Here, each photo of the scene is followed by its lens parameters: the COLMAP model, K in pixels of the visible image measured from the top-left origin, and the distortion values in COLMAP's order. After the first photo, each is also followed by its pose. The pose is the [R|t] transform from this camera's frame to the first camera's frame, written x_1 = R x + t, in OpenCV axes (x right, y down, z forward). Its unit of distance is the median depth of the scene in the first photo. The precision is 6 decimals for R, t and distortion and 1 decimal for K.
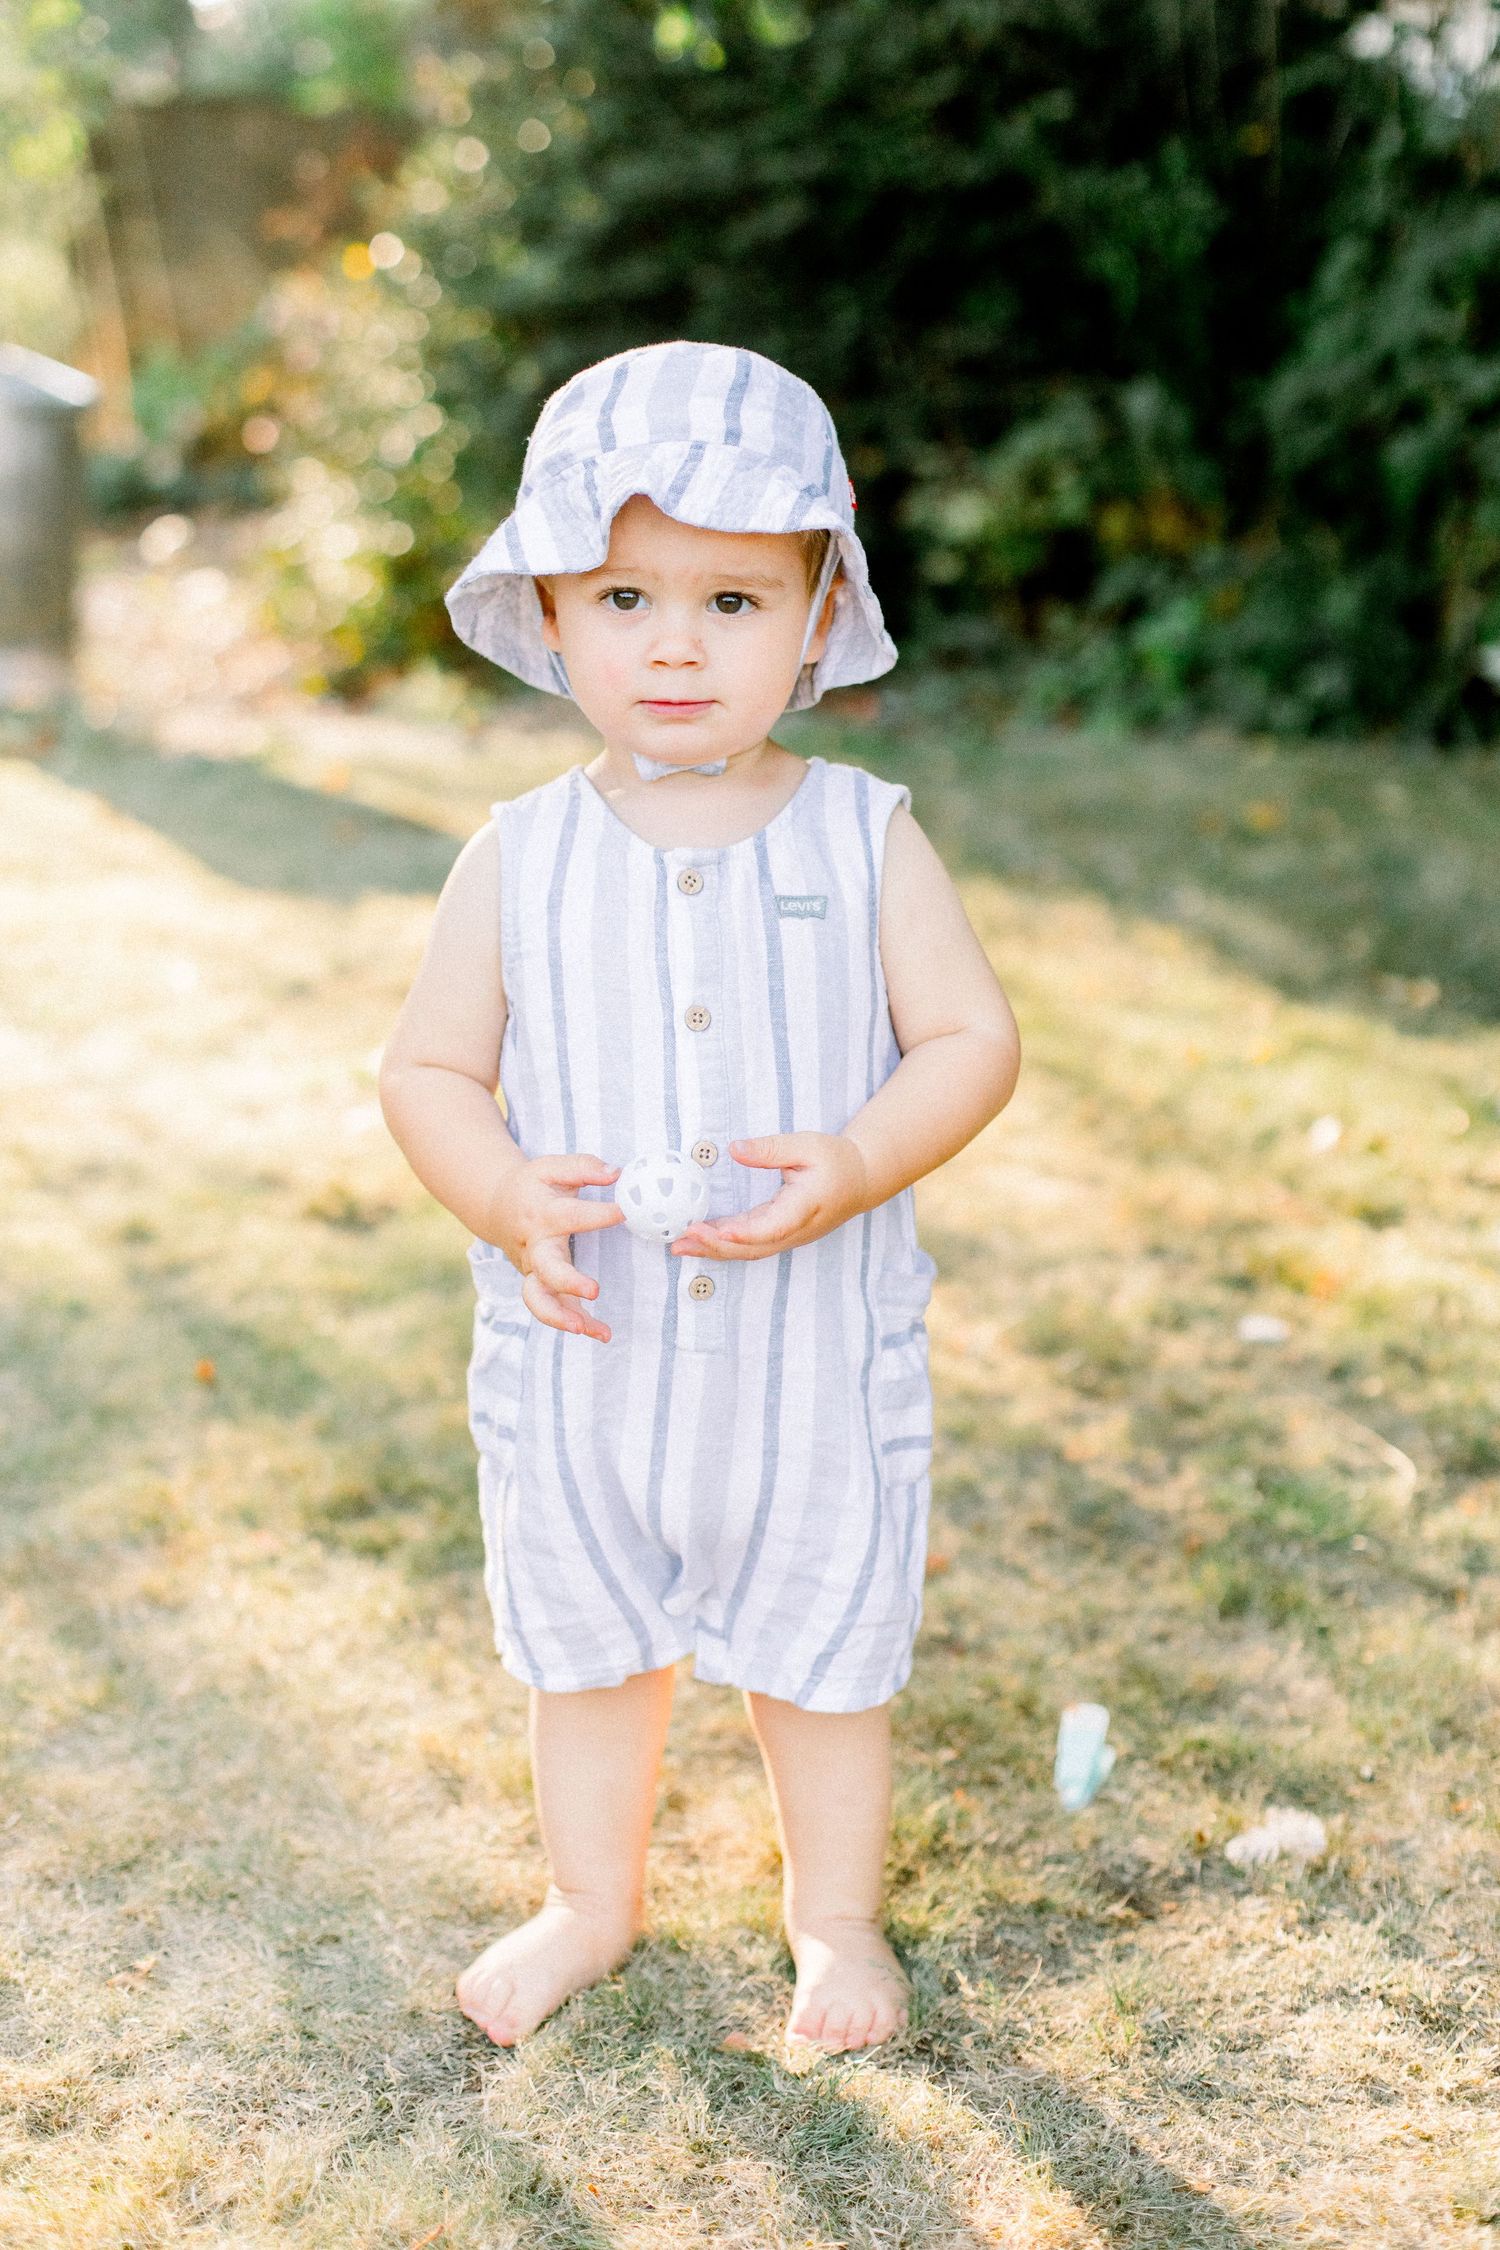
lens RADIAL K [[3048.9, 0, 758.5], [0, 3048.9, 1123.7], [0, 0, 1]] dist [-0.051395, 0.000000]
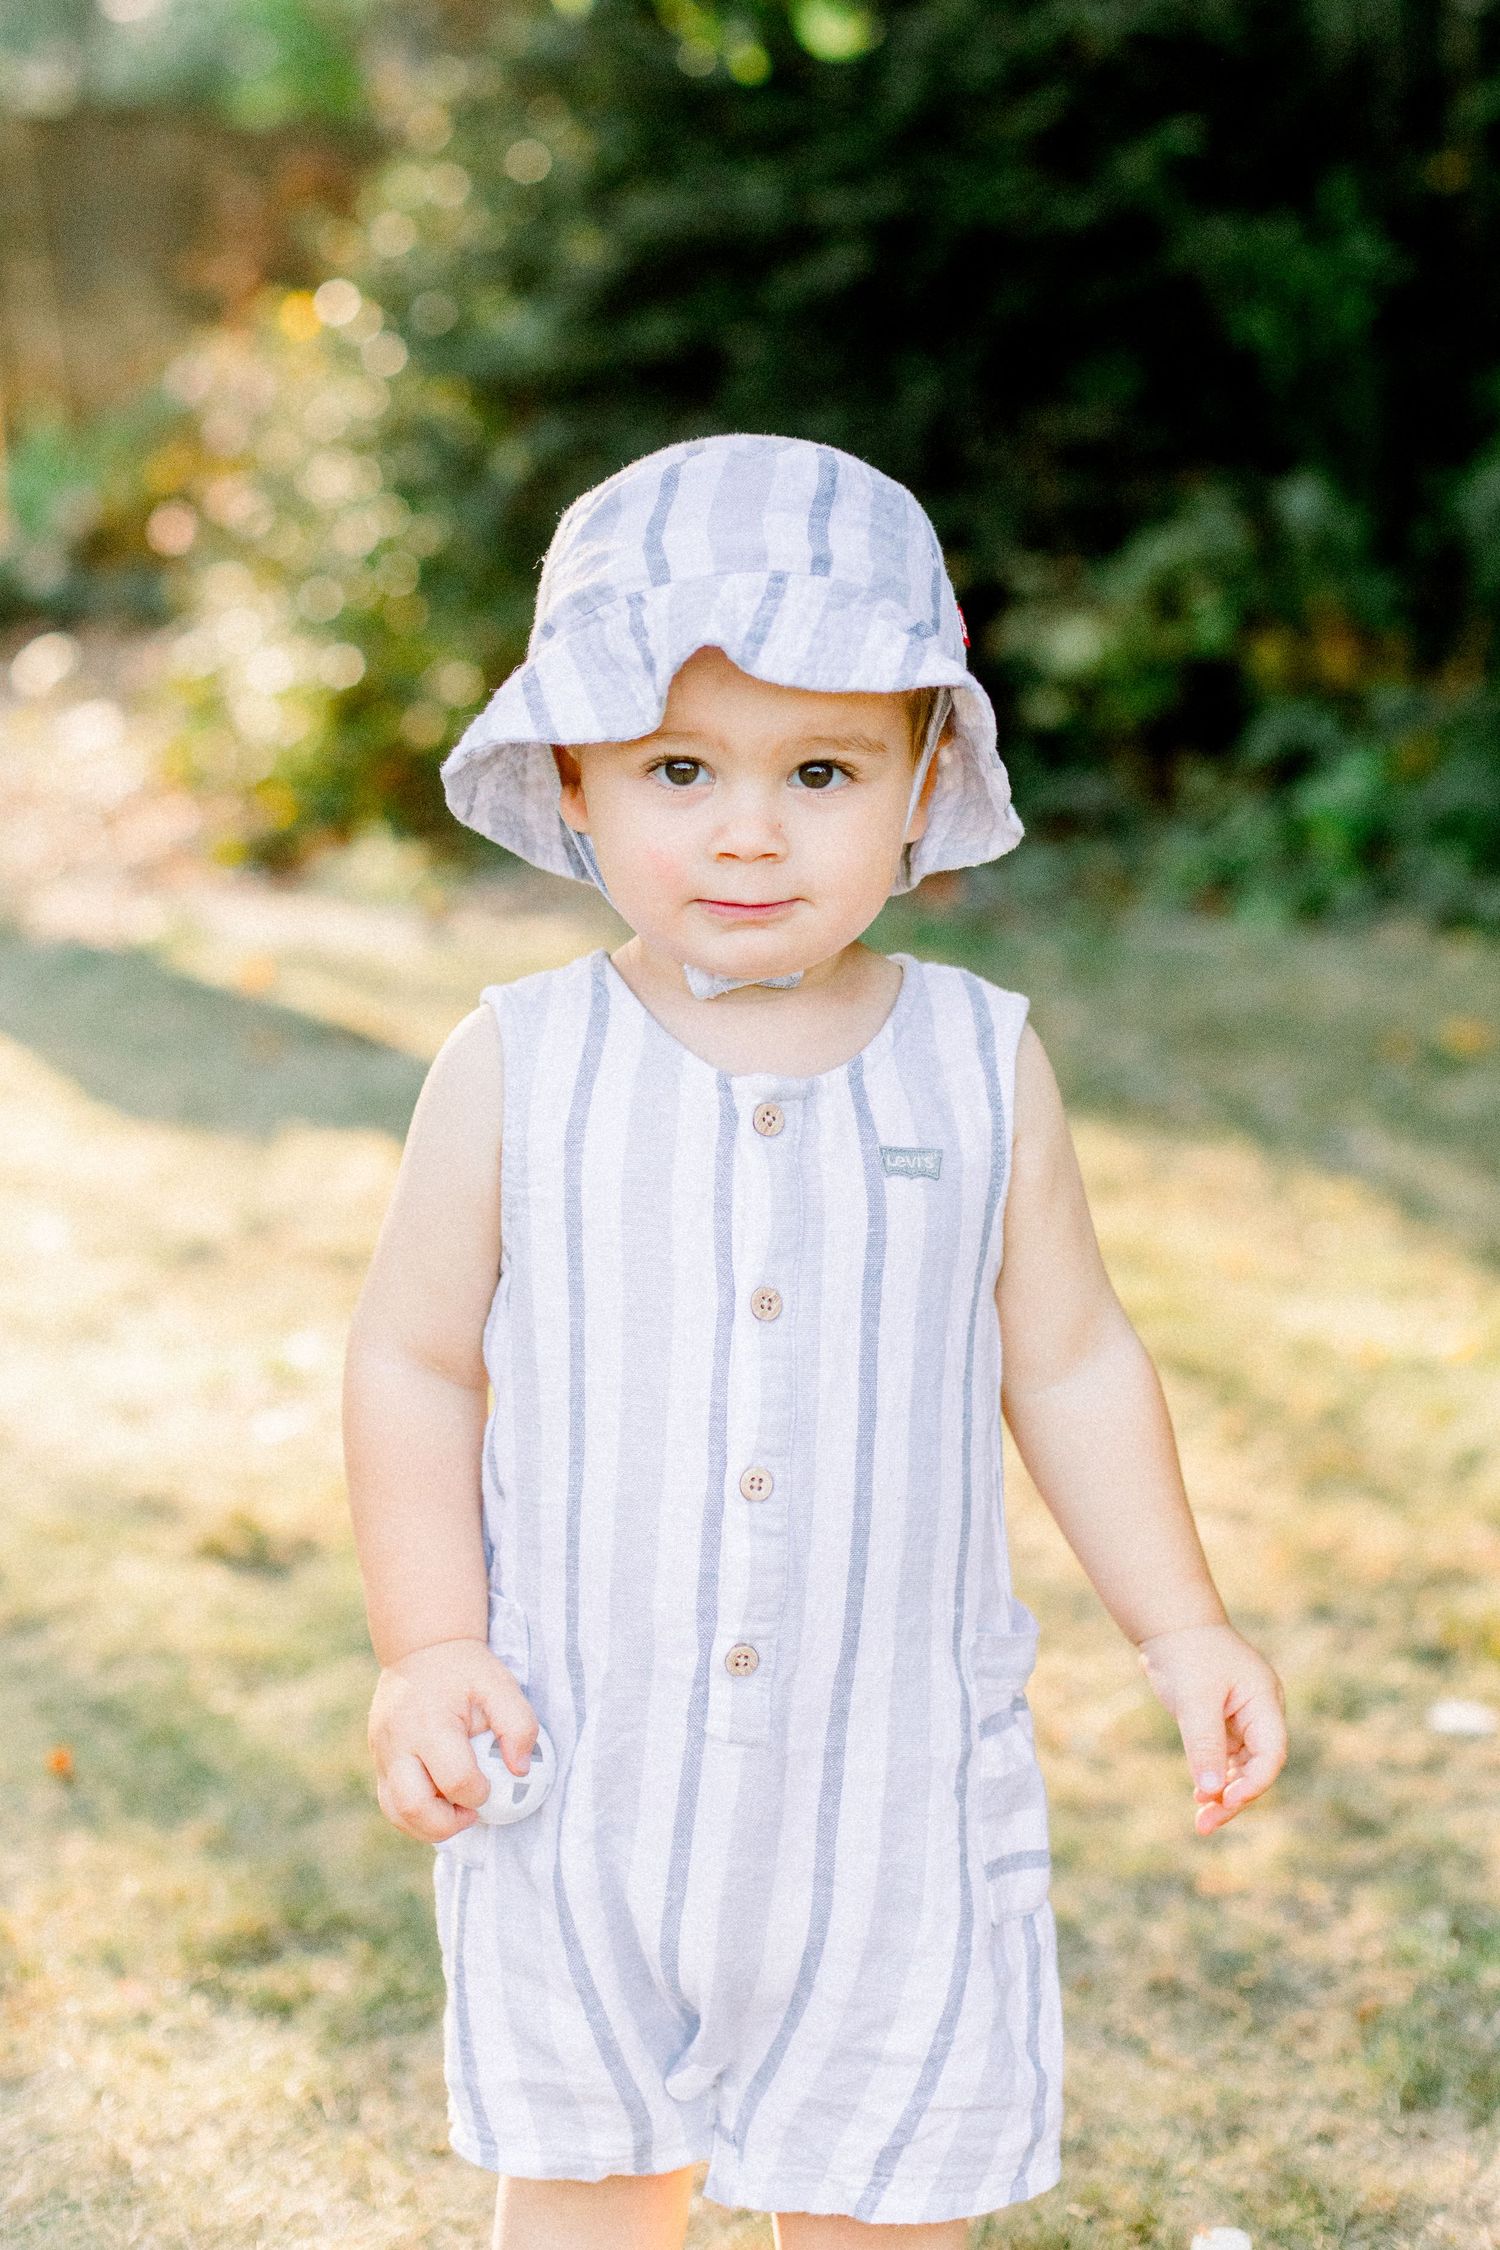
lens RADIAL K [[3048.9, 0, 731.2], [0, 3048.9, 1127.4], [0, 0, 1]] dist [-0.051395, 0.000000]
pose [[0.999942, 0.010740, -0.000590, -0.017671], [-0.010718, 0.990235, -0.138999, 0.030173], [-0.000909, 0.138997, 0.990292, 0.246112]]
